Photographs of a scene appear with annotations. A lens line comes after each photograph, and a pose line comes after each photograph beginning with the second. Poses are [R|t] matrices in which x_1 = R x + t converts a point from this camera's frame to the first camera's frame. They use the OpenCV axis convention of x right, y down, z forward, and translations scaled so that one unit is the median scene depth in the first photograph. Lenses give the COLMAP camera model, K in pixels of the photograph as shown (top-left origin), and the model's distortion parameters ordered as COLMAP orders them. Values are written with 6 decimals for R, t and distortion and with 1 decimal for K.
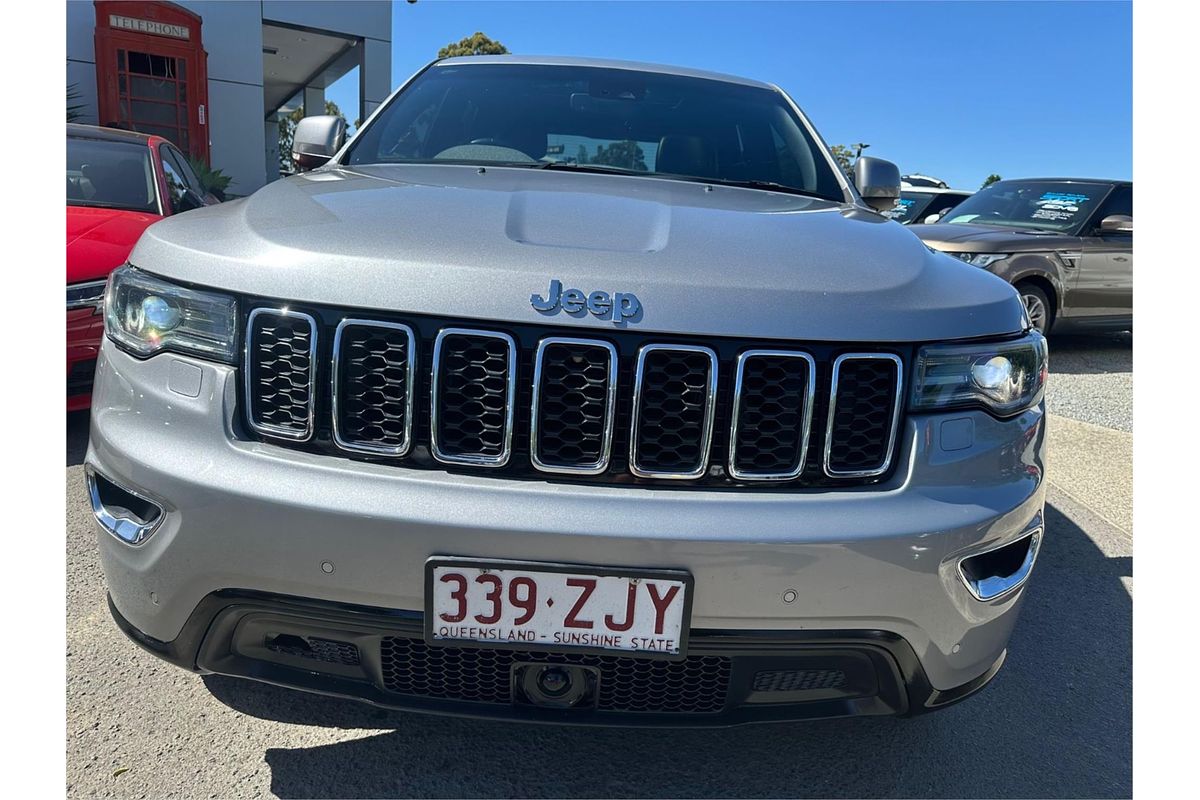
lens RADIAL K [[774.8, 0, 603.0], [0, 774.8, 419.0], [0, 0, 1]] dist [0.030267, -0.002831]
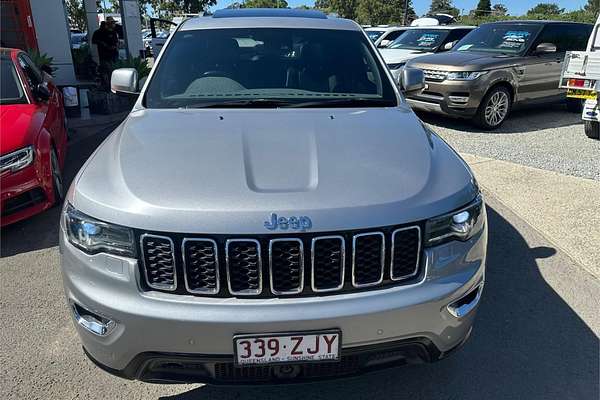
lens RADIAL K [[445.8, 0, 300.0], [0, 445.8, 200.0], [0, 0, 1]] dist [0.095062, -0.100412]
pose [[0.994259, -0.093934, 0.051239, -0.047801], [0.085911, 0.986269, 0.141045, -0.406903], [-0.063784, -0.135834, 0.988676, -0.340927]]
